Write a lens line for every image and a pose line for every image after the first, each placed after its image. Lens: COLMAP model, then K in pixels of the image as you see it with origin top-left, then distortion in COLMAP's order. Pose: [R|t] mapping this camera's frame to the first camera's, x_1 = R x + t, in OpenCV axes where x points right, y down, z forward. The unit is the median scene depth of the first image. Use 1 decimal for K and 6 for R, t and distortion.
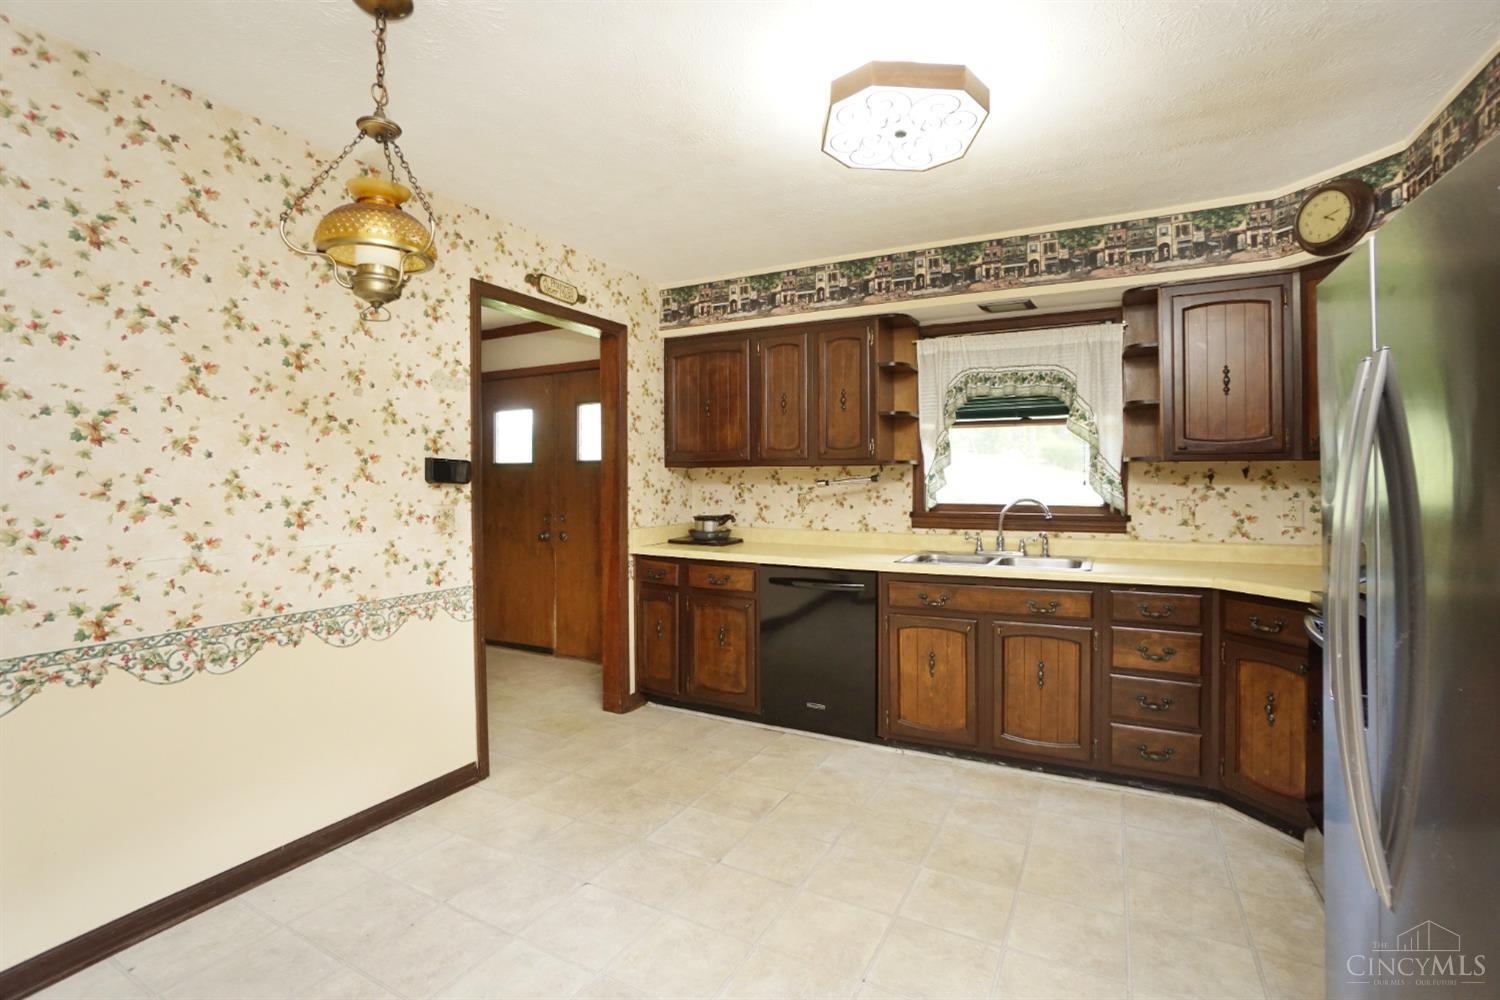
lens RADIAL K [[690.0, 0, 750.0], [0, 690.0, 500.0], [0, 0, 1]] dist [0.000616, 0.000278]
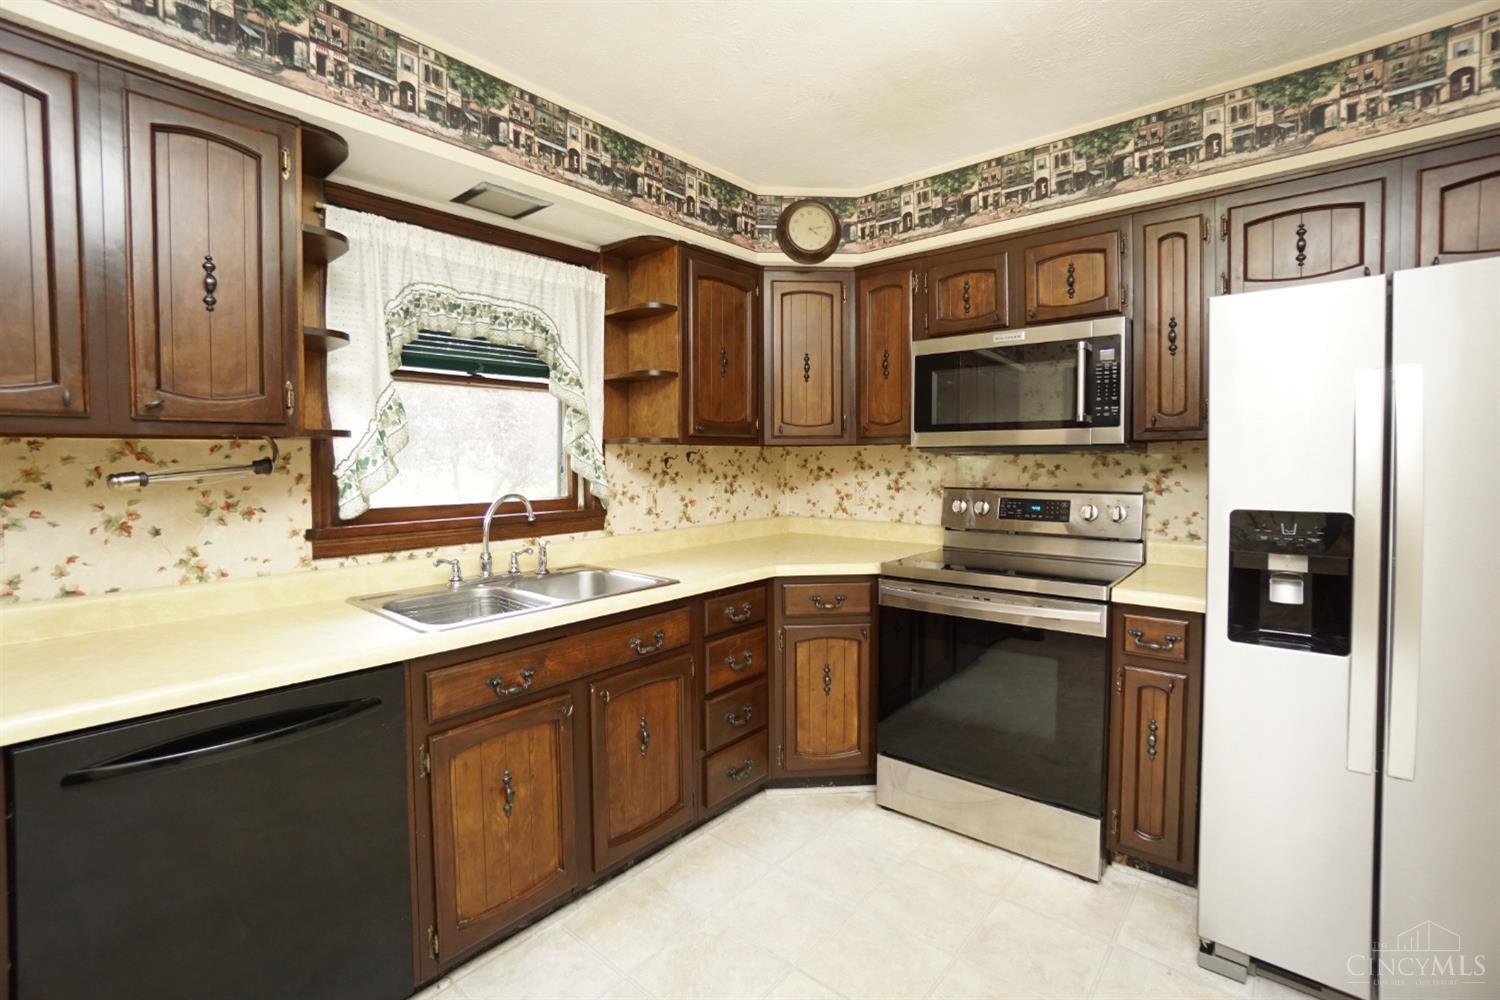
lens RADIAL K [[678.7, 0, 748.0], [0, 678.7, 486.3], [0, 0, 1]] dist [-0.032478, 0.000222]
pose [[0.241678, -0.039944, 0.969534, -0.213313], [0.033109, 0.998910, 0.032901, -0.026085], [-0.969792, 0.024149, 0.242737, 0.669332]]
